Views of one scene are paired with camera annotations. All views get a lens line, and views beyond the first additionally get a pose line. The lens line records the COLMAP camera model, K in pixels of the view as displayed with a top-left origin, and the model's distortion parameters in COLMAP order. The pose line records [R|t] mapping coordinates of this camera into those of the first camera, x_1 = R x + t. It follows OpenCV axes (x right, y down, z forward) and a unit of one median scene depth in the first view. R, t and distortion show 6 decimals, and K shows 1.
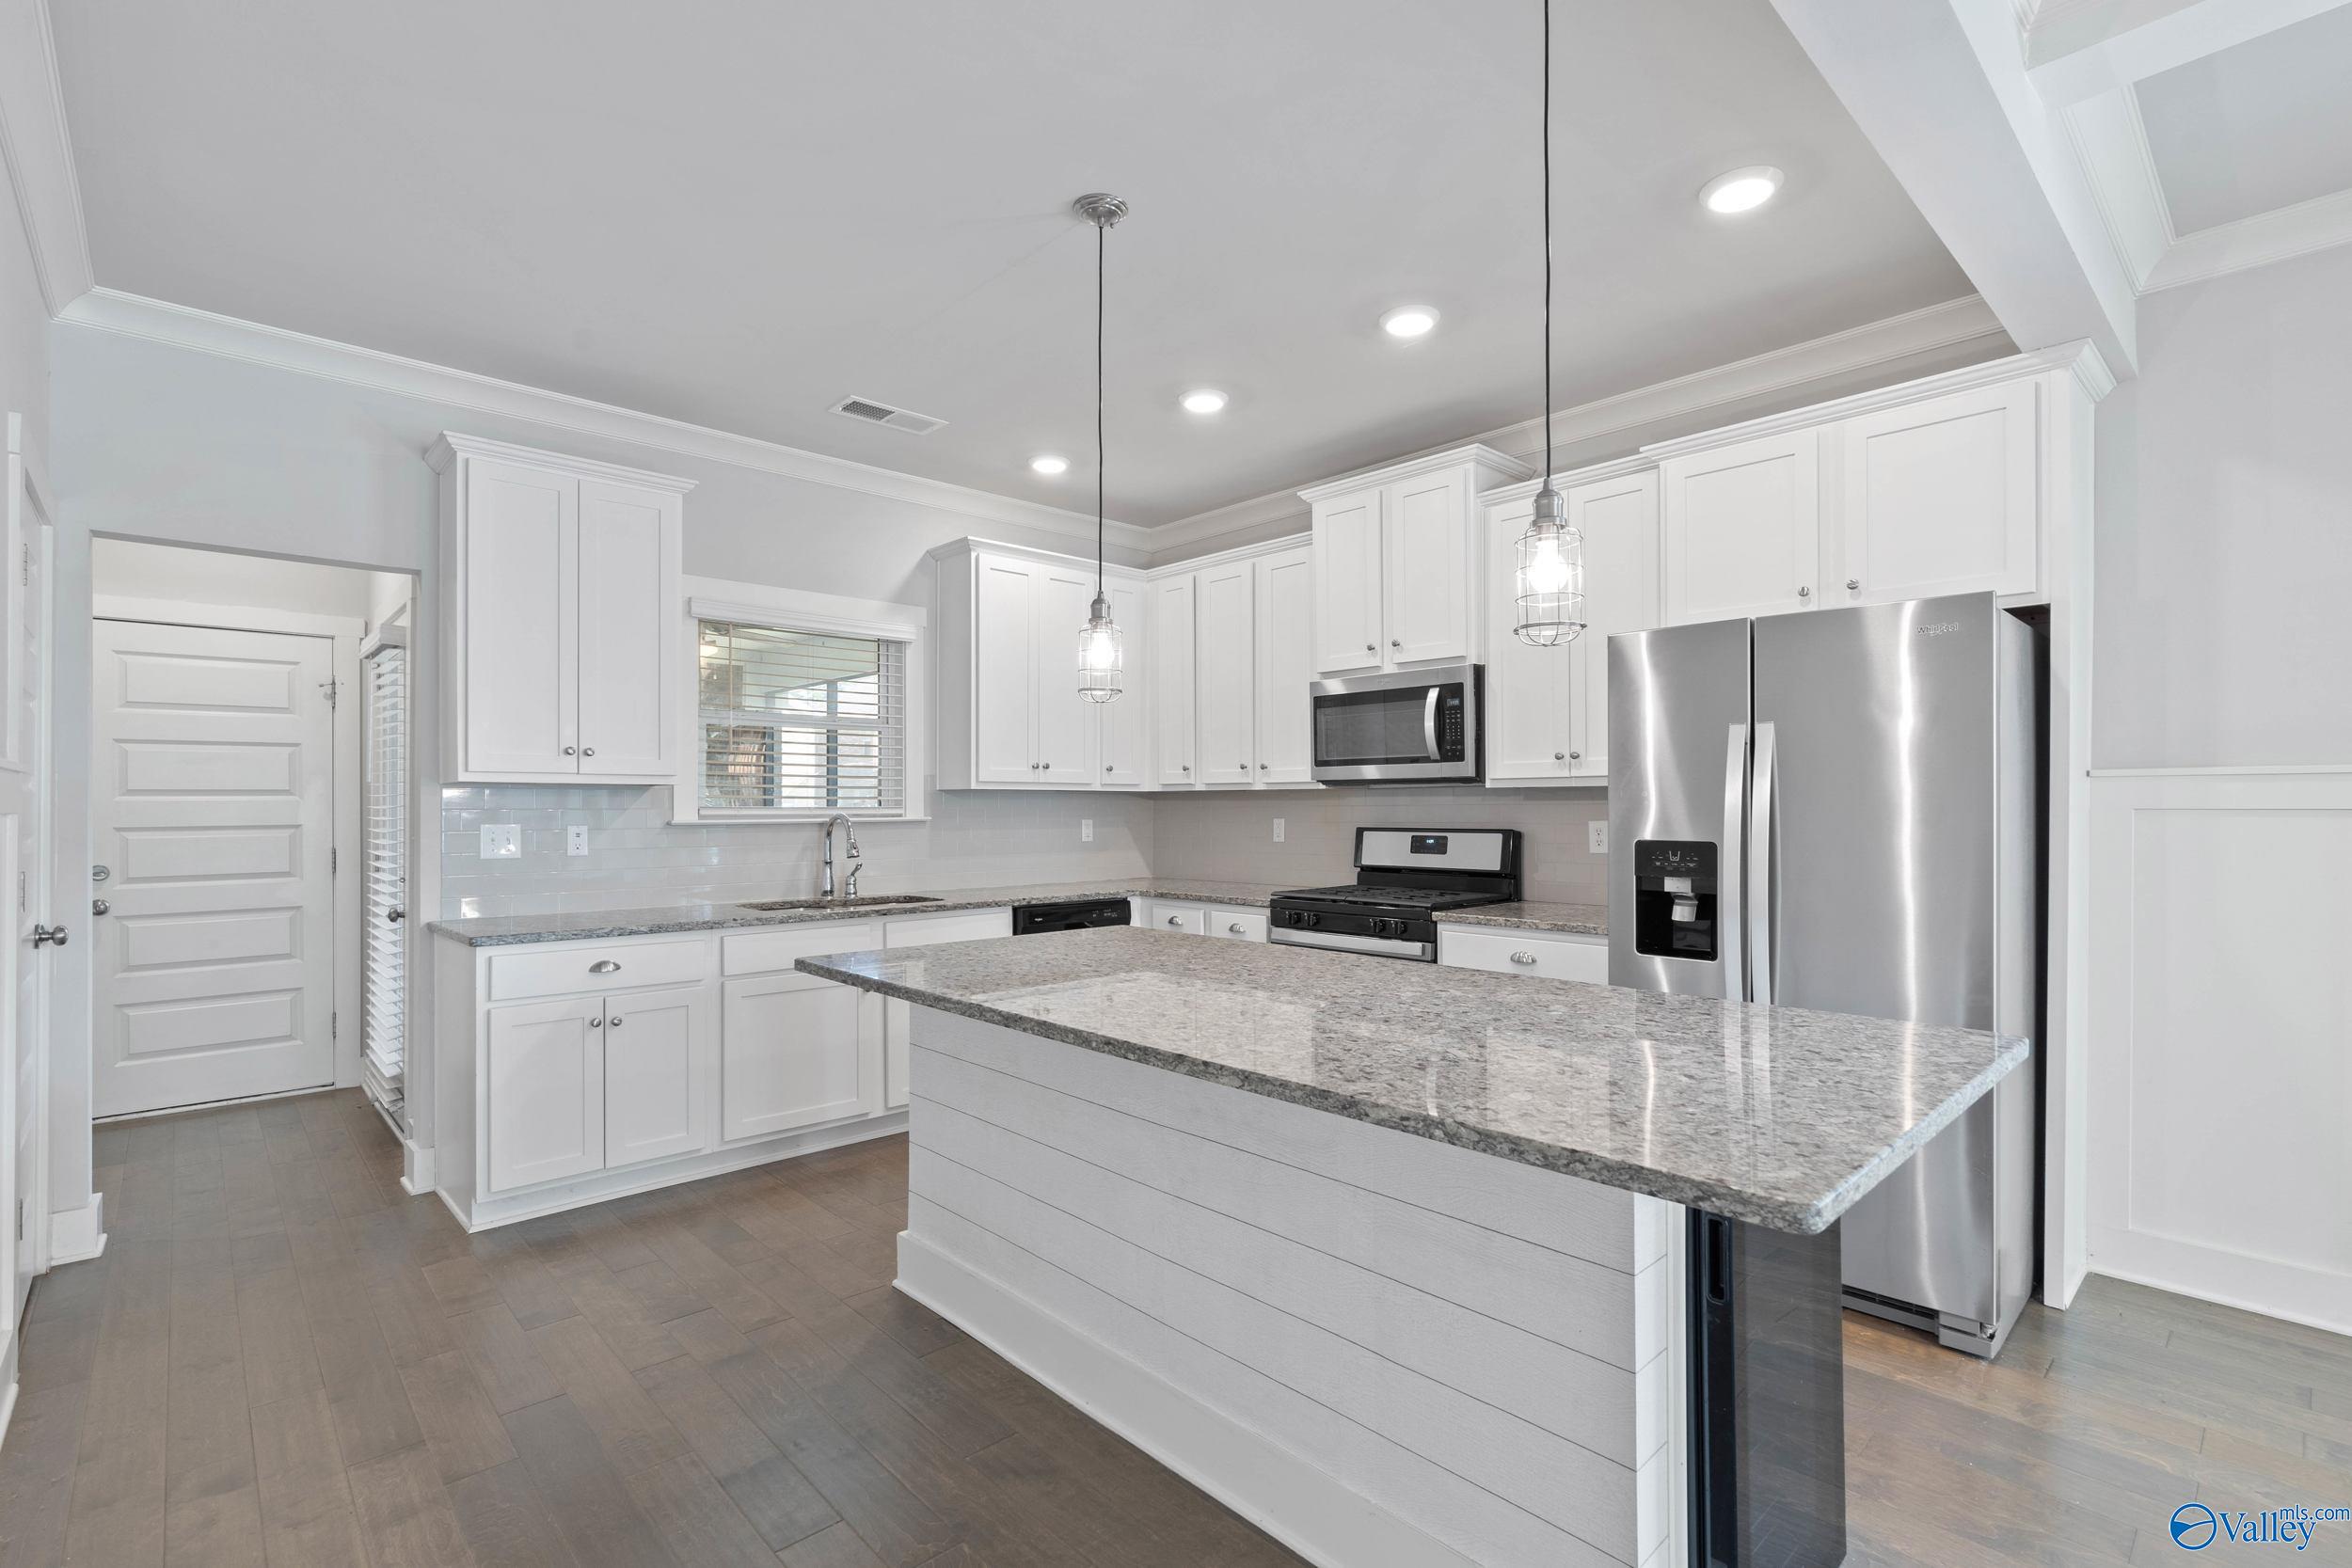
lens RADIAL K [[1068.8, 0, 1178.9], [0, 1068.8, 795.9], [0, 0, 1]] dist [-0.003494, -0.000310]
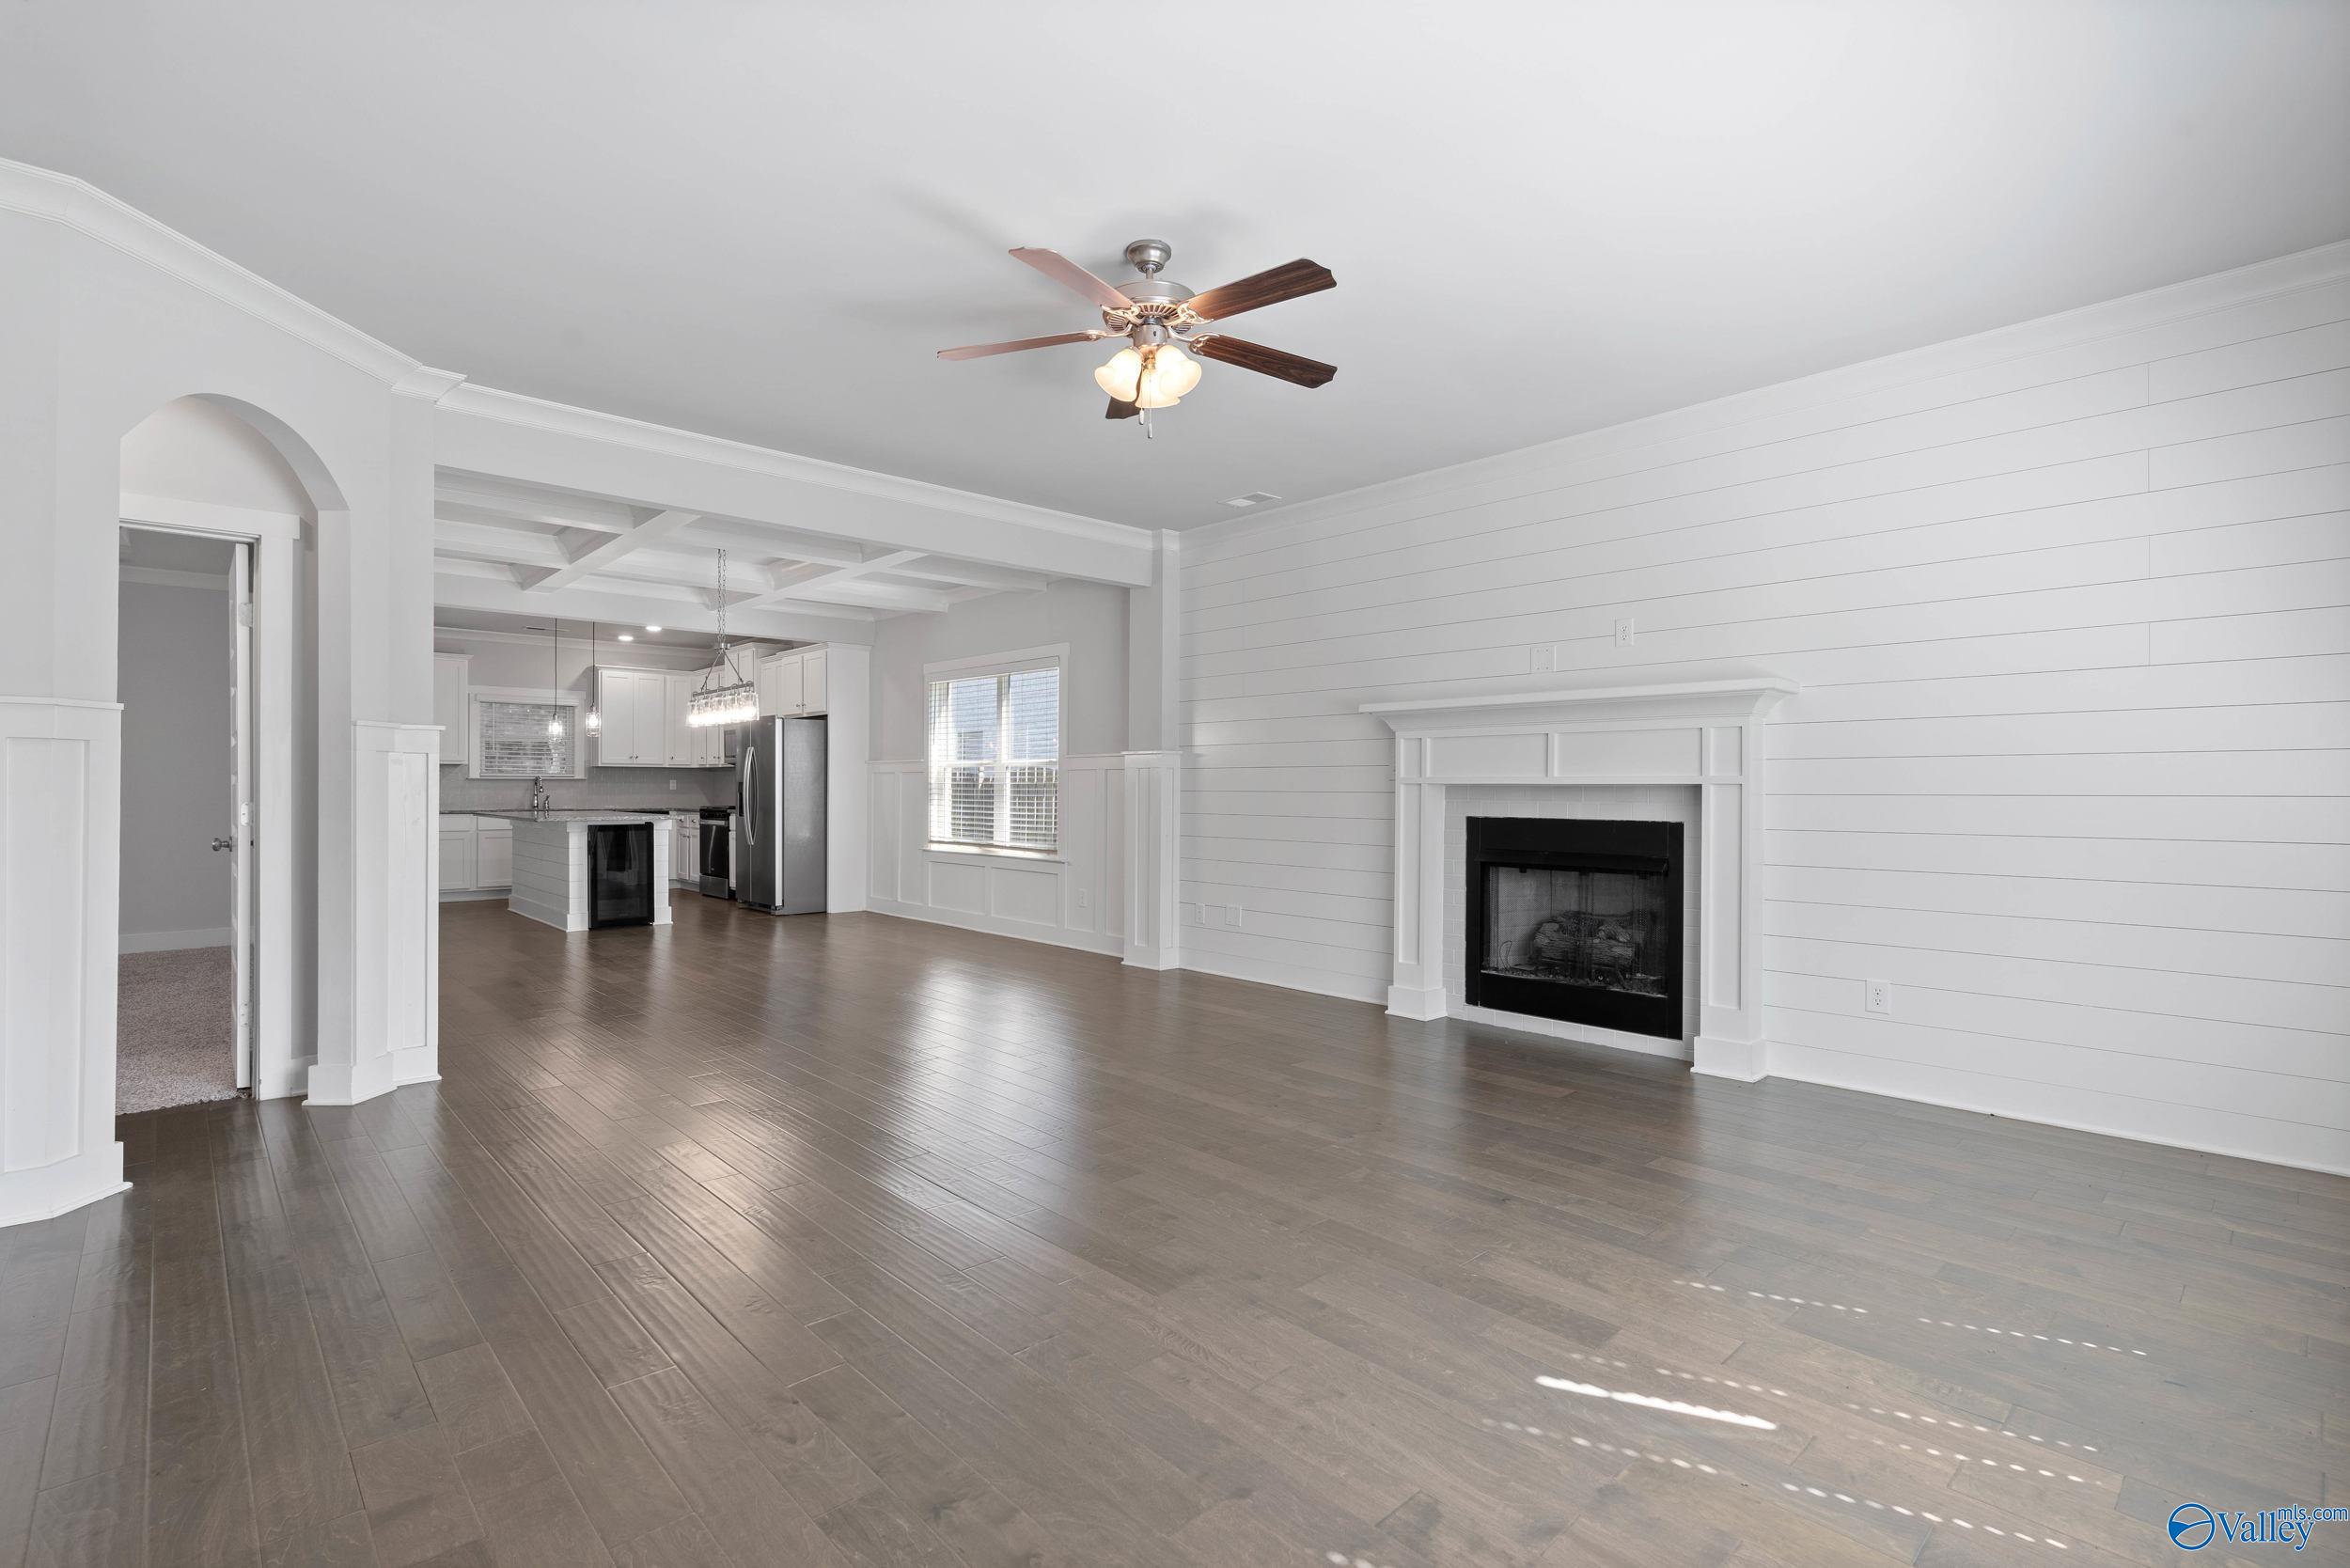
lens RADIAL K [[1074.6, 0, 1179.4], [0, 1074.6, 788.8], [0, 0, 1]] dist [-0.002146, 0.000572]
pose [[0.999991, 0.002661, 0.003351, 1.310640], [-0.002702, 0.999921, 0.012288, 0.013410], [-0.003319, -0.012297, 0.999919, -1.713145]]
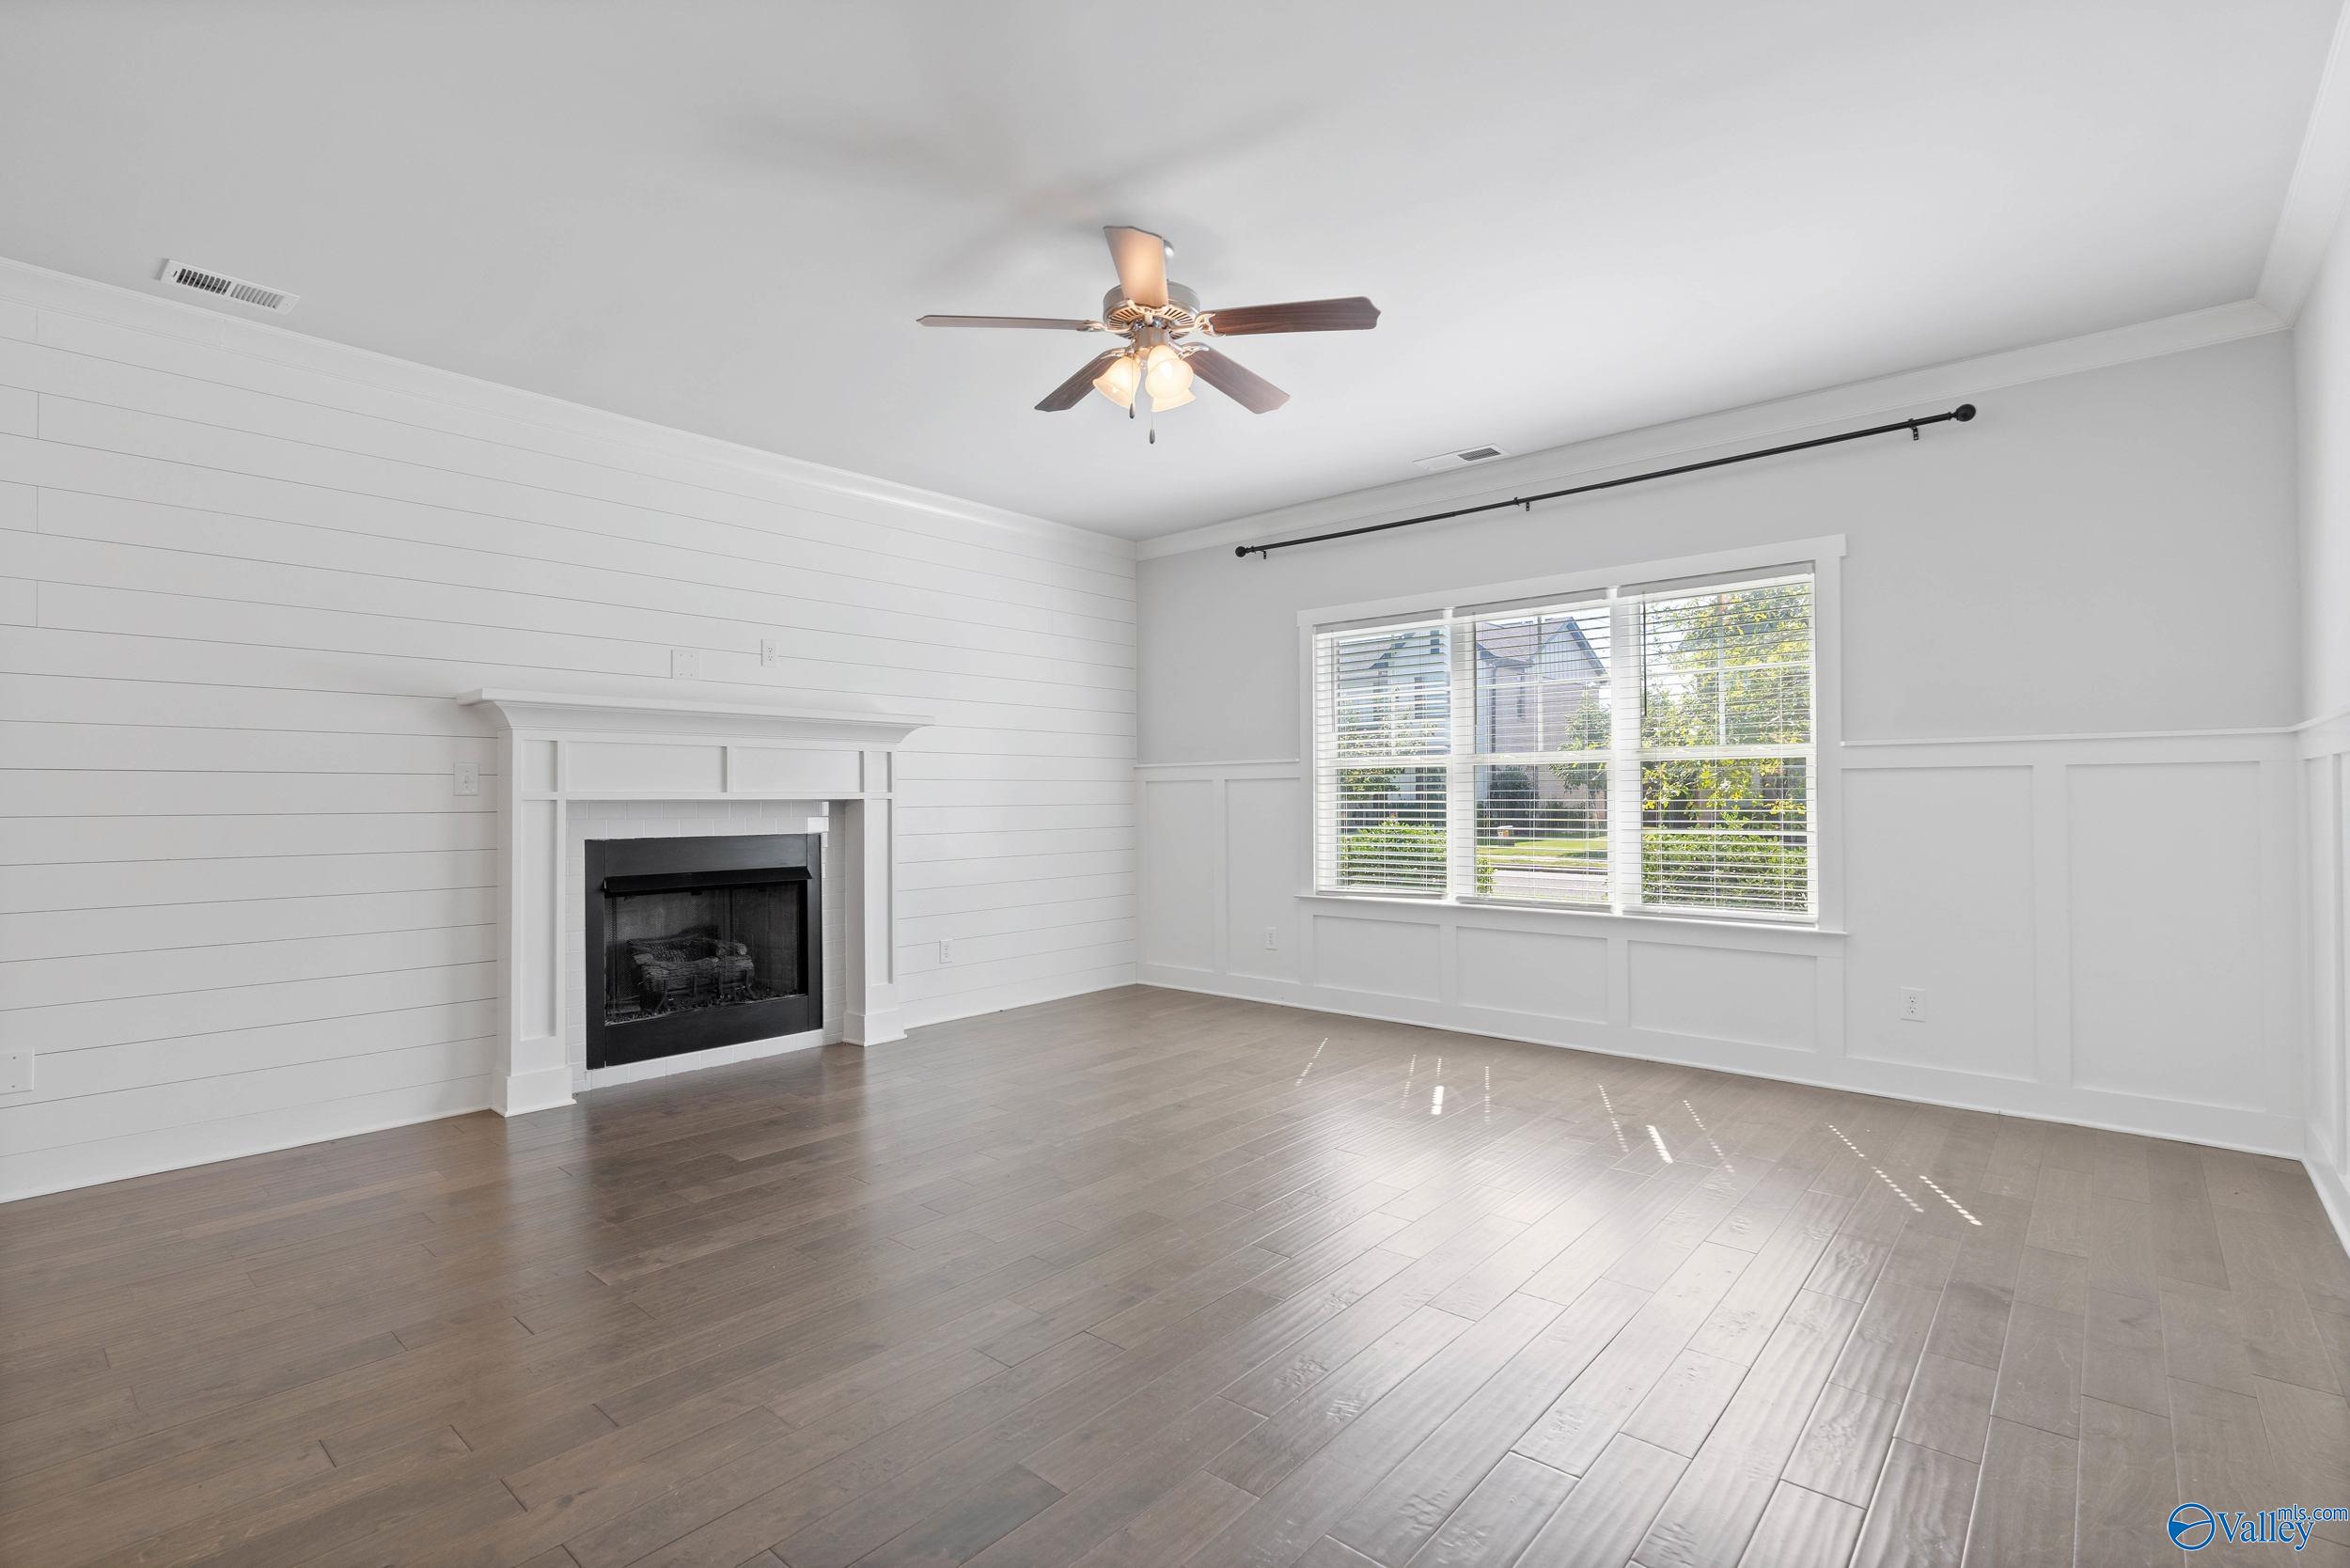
lens RADIAL K [[1094.6, 0, 1167.5], [0, 1094.6, 798.4], [0, 0, 1]] dist [-0.001961, -0.000087]
pose [[-0.093719, 0.005867, 0.995581, 0.531607], [-0.003209, 0.999976, -0.006195, 0.025974], [-0.995594, -0.003775, -0.093698, -0.873082]]
